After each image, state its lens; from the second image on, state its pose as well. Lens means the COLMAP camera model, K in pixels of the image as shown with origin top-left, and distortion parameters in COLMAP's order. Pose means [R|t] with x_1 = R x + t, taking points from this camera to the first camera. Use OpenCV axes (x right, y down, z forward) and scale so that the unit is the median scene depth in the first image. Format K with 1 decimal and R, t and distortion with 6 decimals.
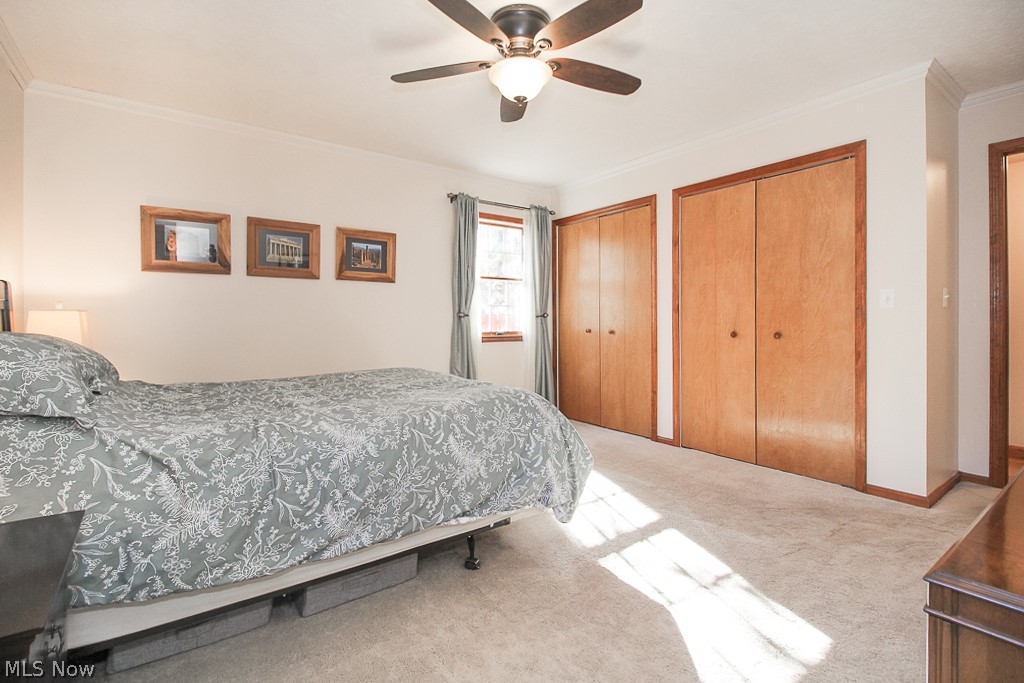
lens RADIAL K [[474.5, 0, 509.0], [0, 474.5, 322.0], [0, 0, 1]] dist [-0.001853, -0.001037]
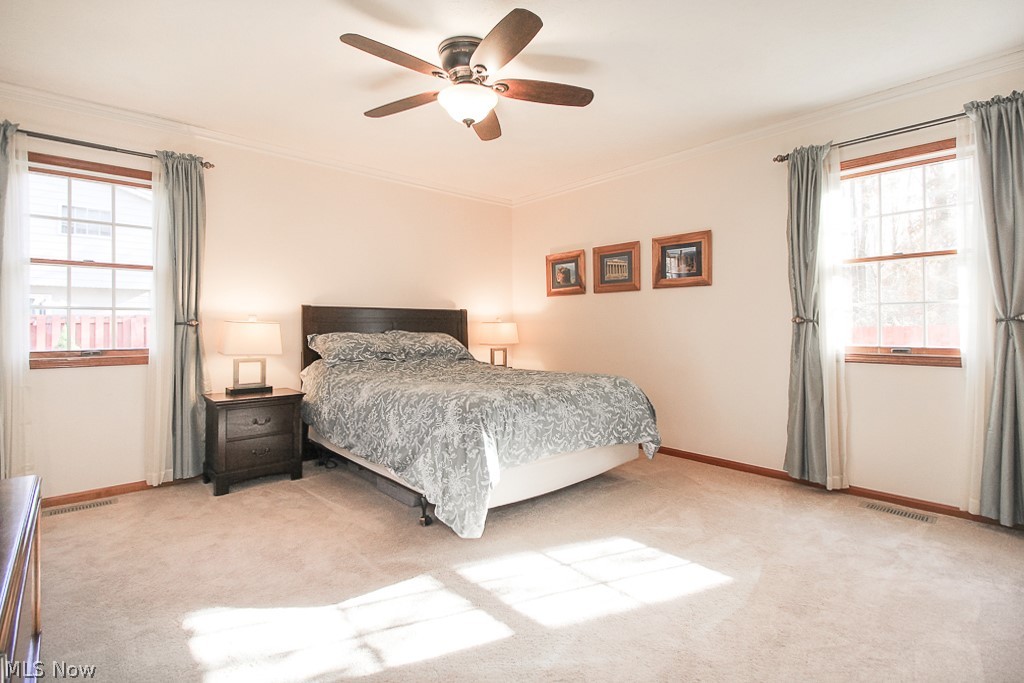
lens RADIAL K [[467.0, 0, 513.5], [0, 467.0, 328.8], [0, 0, 1]] dist [0.001545, -0.000120]
pose [[0.111371, 0.006025, -0.993761, 1.074059], [-0.000270, 0.999982, 0.006033, -0.012320], [0.993779, -0.000403, 0.111371, 0.978999]]
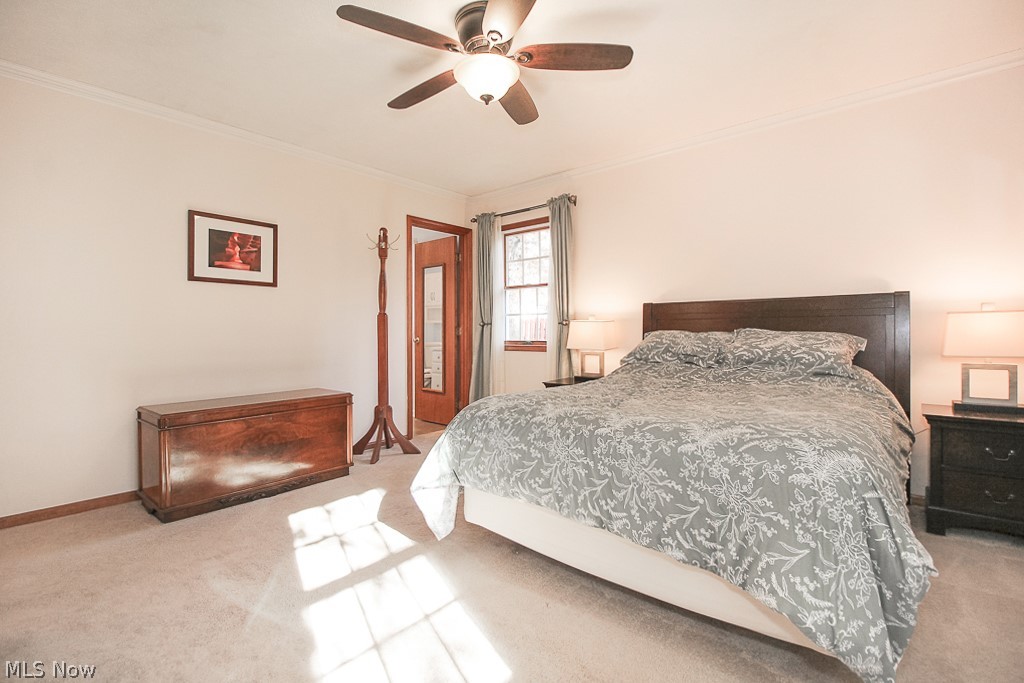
lens RADIAL K [[471.9, 0, 513.3], [0, 471.9, 337.3], [0, 0, 1]] dist [-0.000670, -0.000787]
pose [[-0.970444, 0.014630, -0.240882, 0.202338], [0.009886, 0.999733, 0.020893, -0.004275], [0.241123, 0.017894, -0.970330, 1.954418]]
